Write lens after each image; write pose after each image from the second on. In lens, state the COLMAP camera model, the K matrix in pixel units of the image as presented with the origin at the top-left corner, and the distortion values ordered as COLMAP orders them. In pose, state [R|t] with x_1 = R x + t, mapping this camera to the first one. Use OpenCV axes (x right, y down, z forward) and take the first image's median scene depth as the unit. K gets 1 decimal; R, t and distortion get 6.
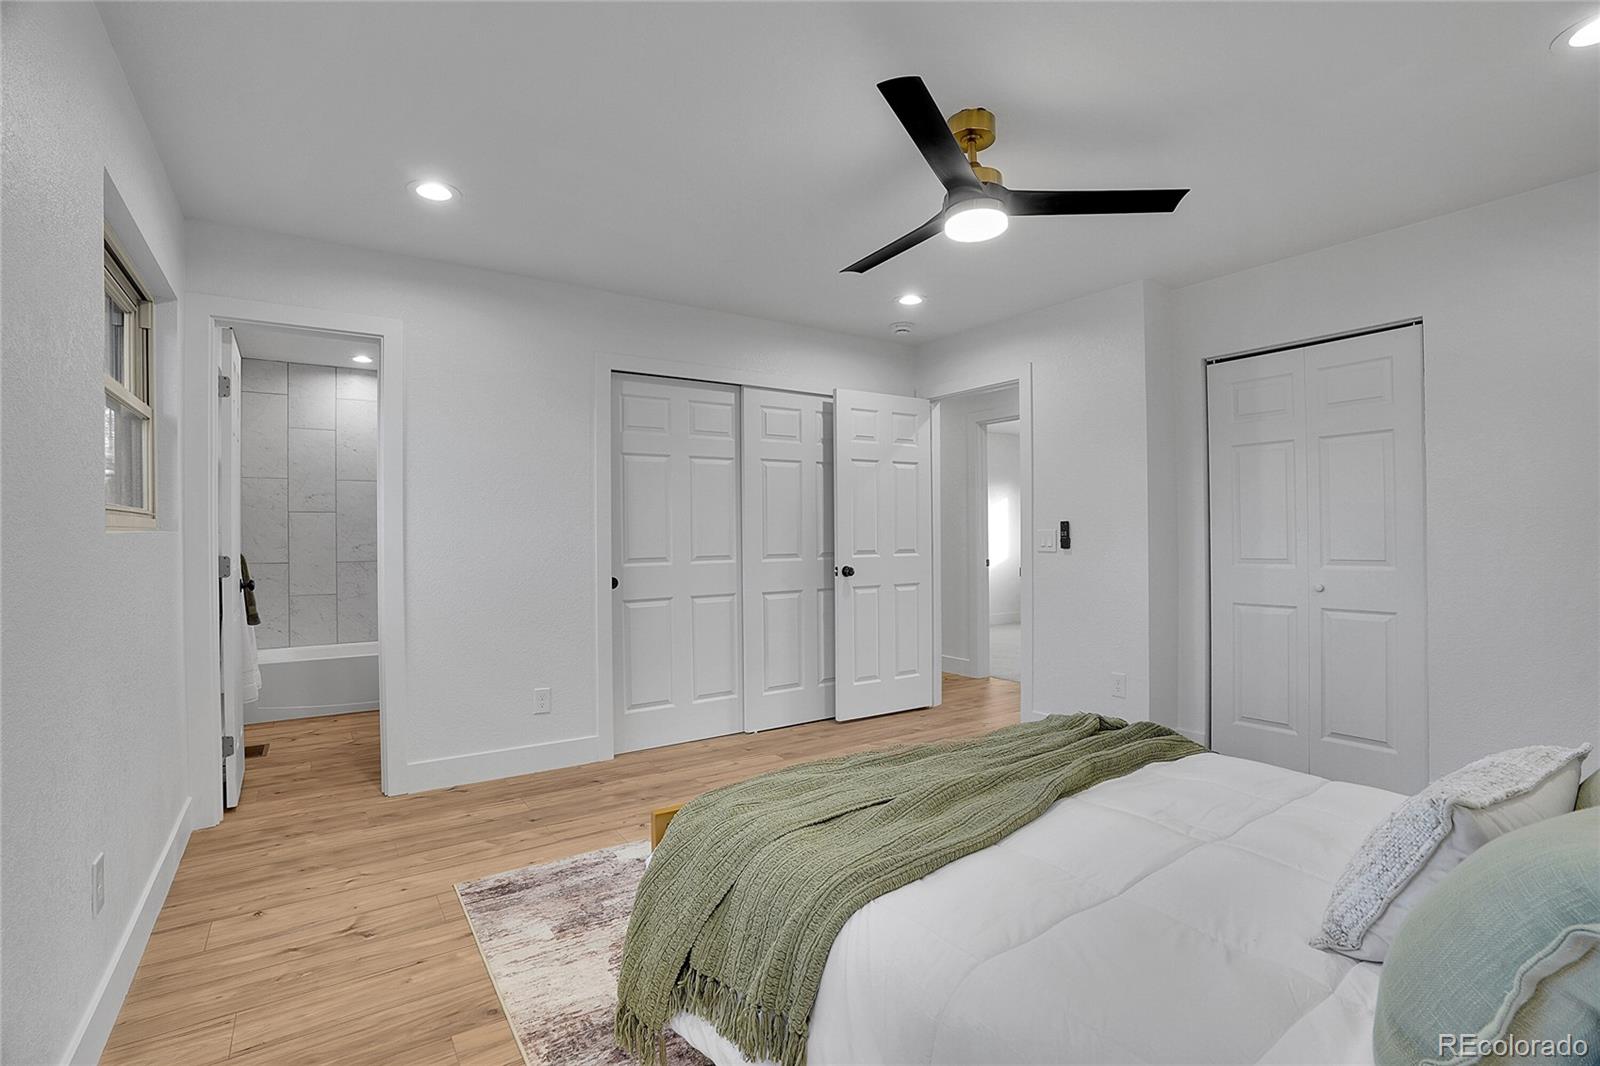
lens RADIAL K [[739.6, 0, 796.5], [0, 739.6, 535.5], [0, 0, 1]] dist [-0.073374, 0.028908]
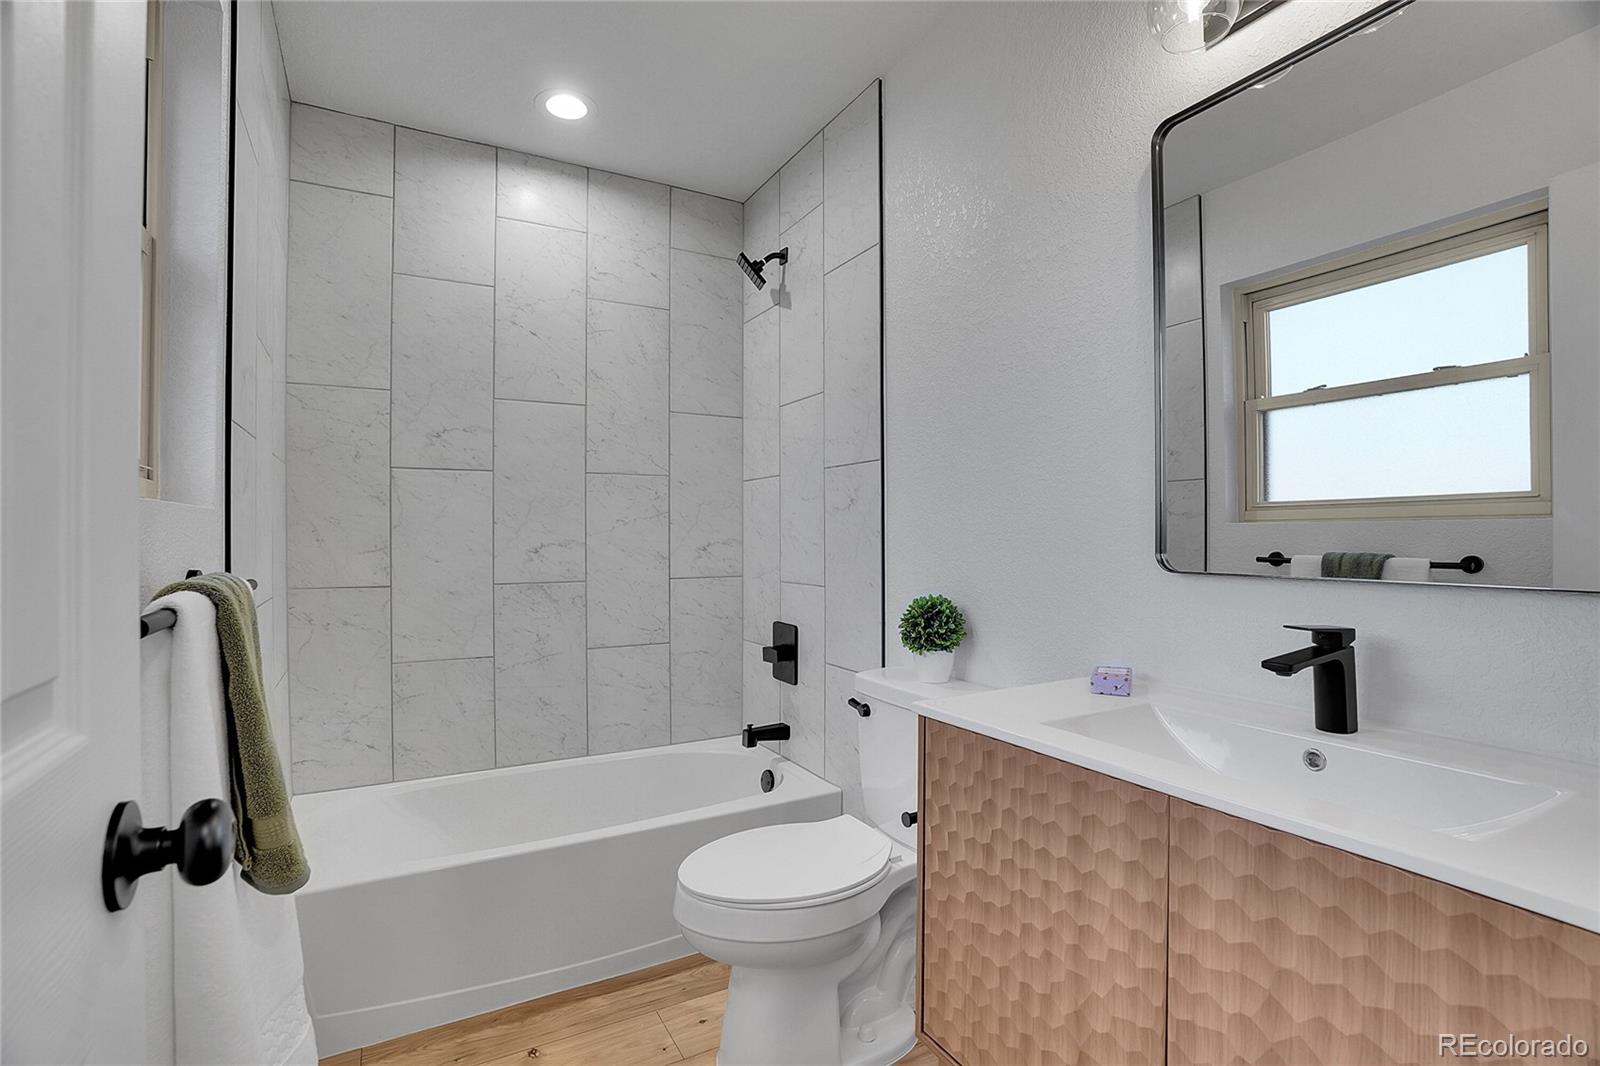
lens RADIAL K [[739.6, 0, 796.5], [0, 739.6, 535.5], [0, 0, 1]] dist [-0.073374, 0.028908]
pose [[0.993977, 0.004014, -0.109516, -0.344092], [-0.003877, 0.999991, 0.001460, 0.005132], [0.109521, -0.001027, 0.993984, 0.489438]]
